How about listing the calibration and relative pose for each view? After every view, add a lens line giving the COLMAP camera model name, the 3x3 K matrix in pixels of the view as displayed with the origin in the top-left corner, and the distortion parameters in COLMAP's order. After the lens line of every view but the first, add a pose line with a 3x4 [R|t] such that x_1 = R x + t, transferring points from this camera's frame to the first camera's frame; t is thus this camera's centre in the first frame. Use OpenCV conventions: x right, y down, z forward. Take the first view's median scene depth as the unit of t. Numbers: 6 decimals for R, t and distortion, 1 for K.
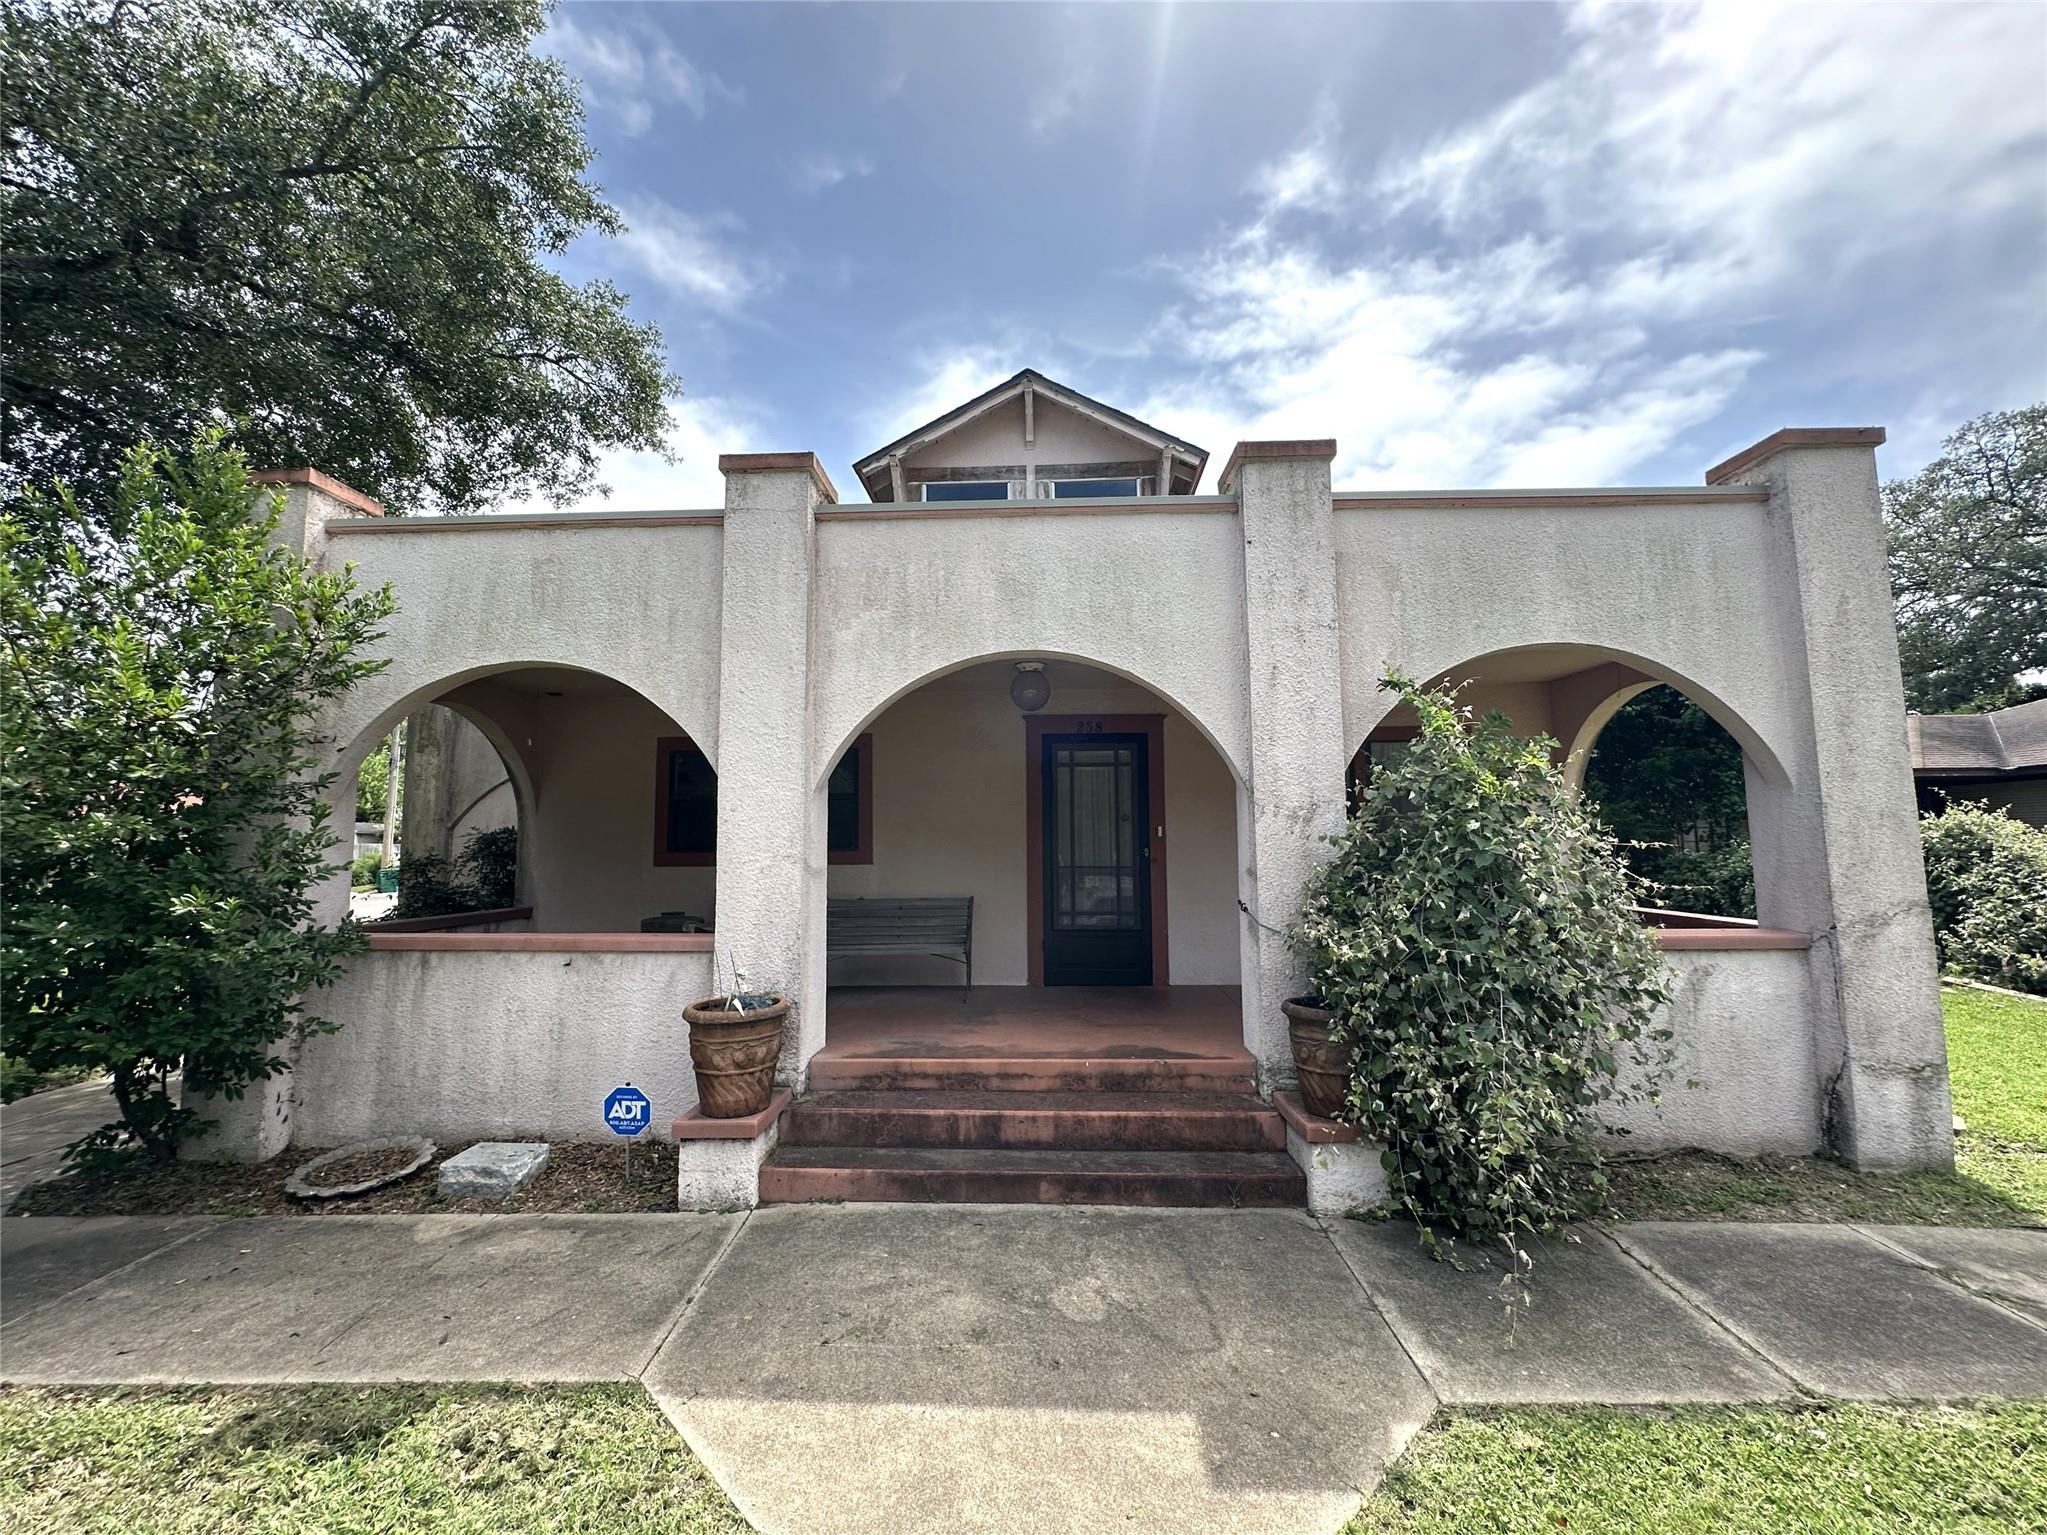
lens RADIAL K [[838.2, 0, 1023.5], [0, 838.2, 767.5], [0, 0, 1]] dist [-0.000645, -0.000024]
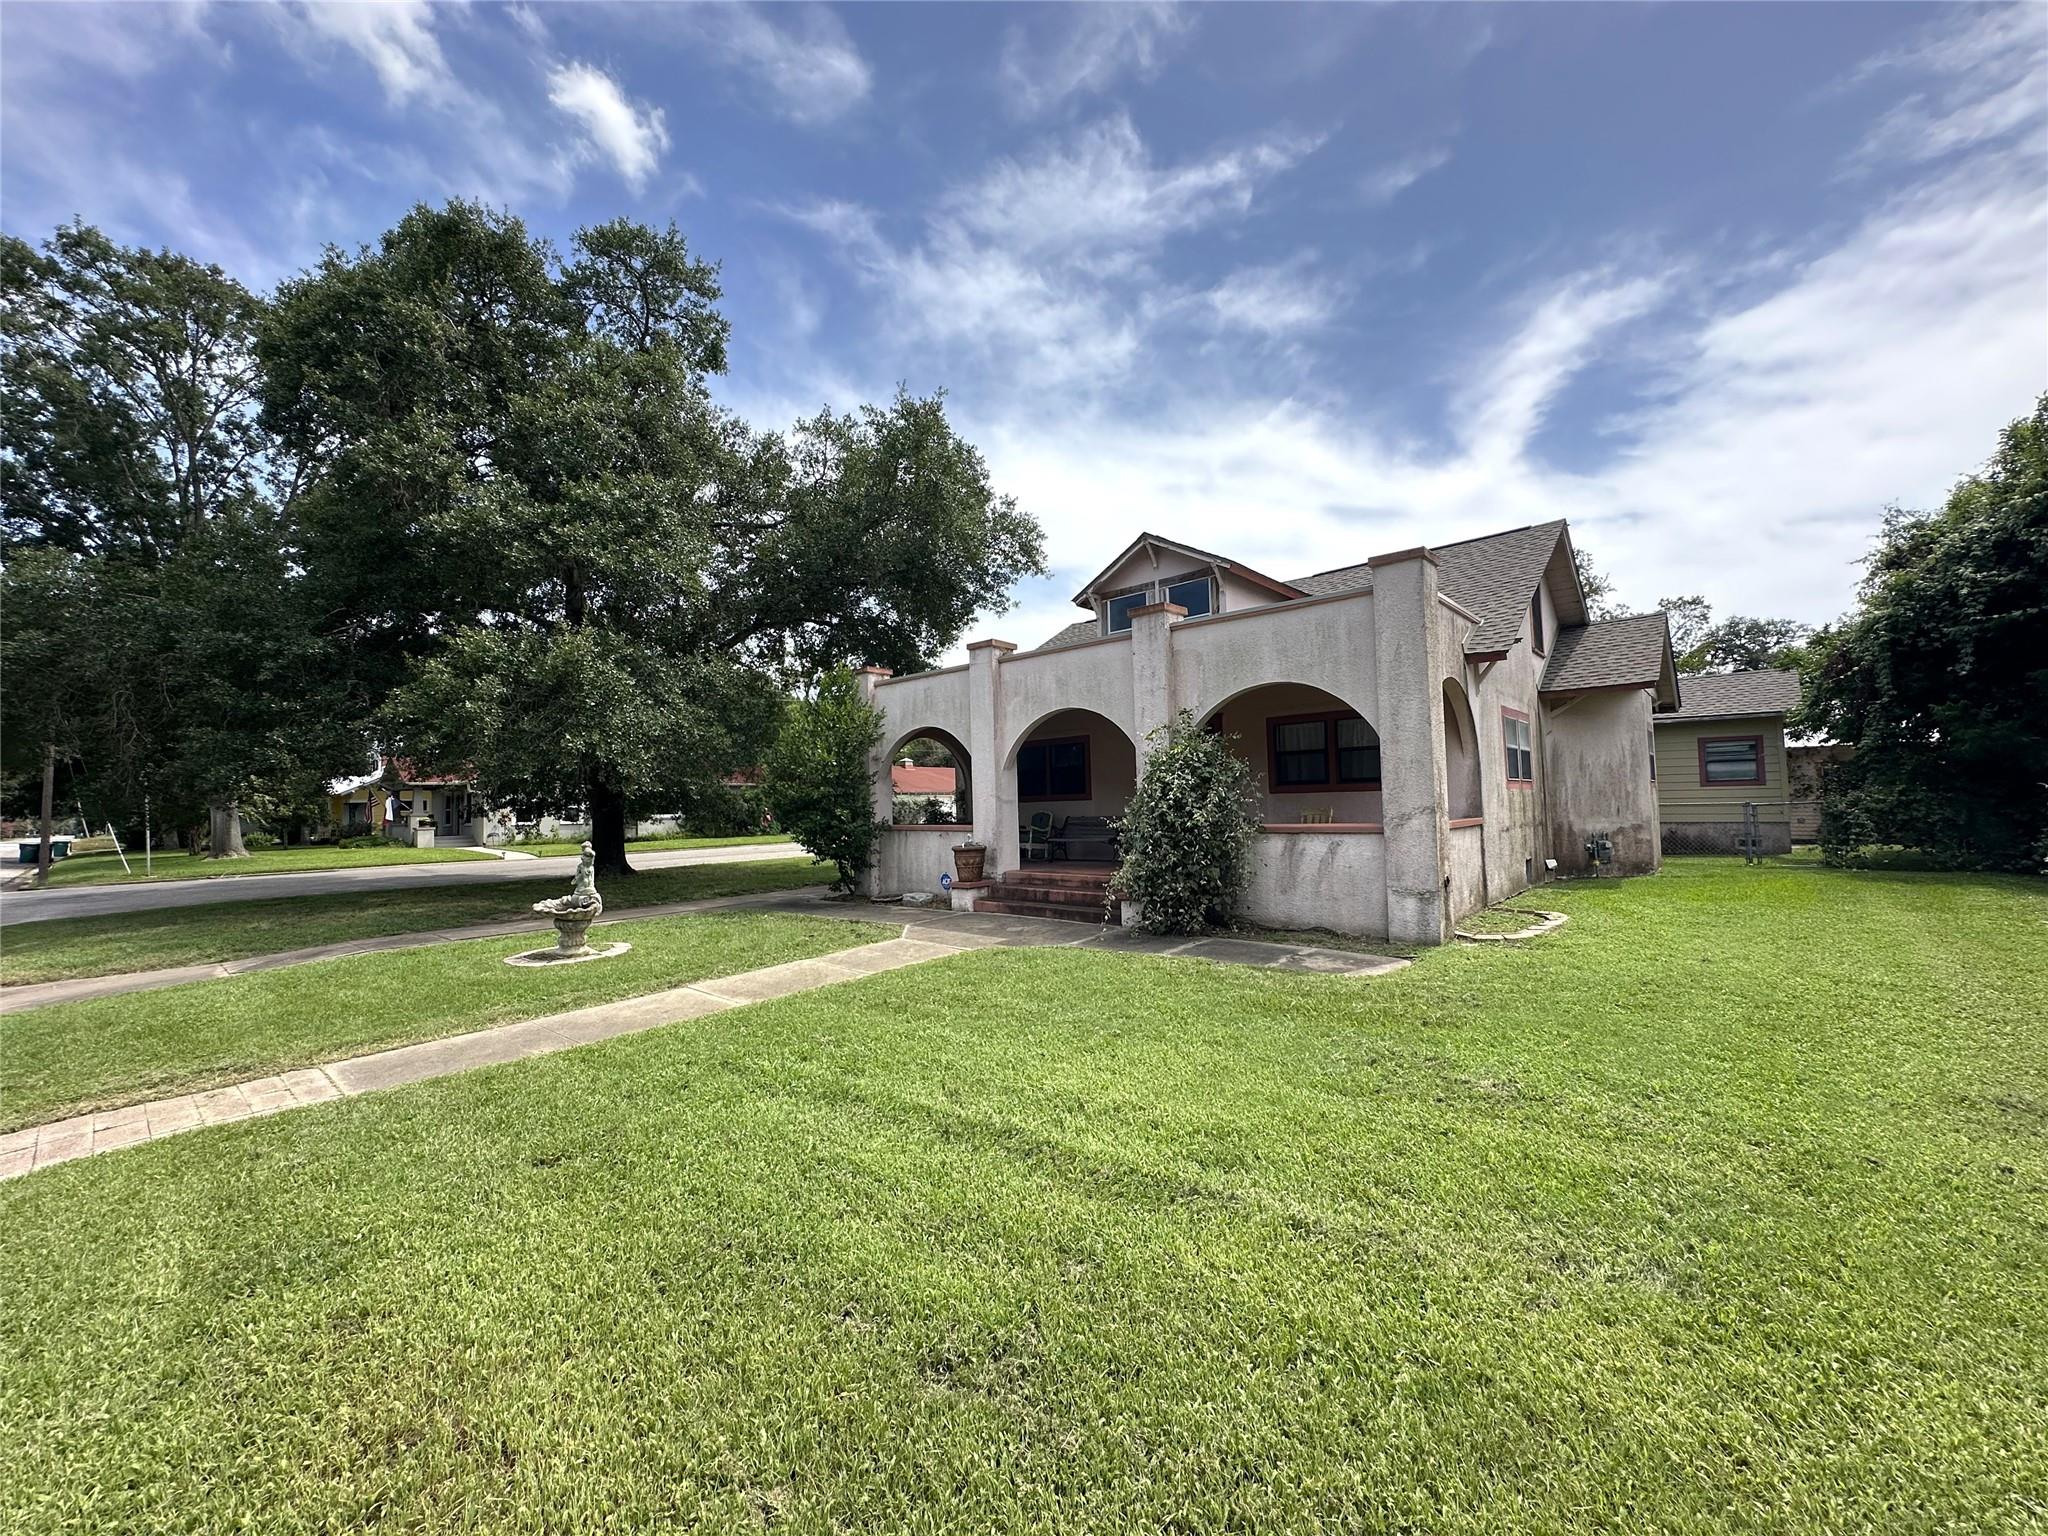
lens RADIAL K [[813.3, 0, 1025.3], [0, 813.3, 773.4], [0, 0, 1]] dist [0.063547, -0.024708]
pose [[0.773514, -0.037308, -0.632680, 1.417868], [0.075738, 0.996554, 0.033832, -0.042476], [0.629237, -0.074087, 0.773674, -0.916780]]
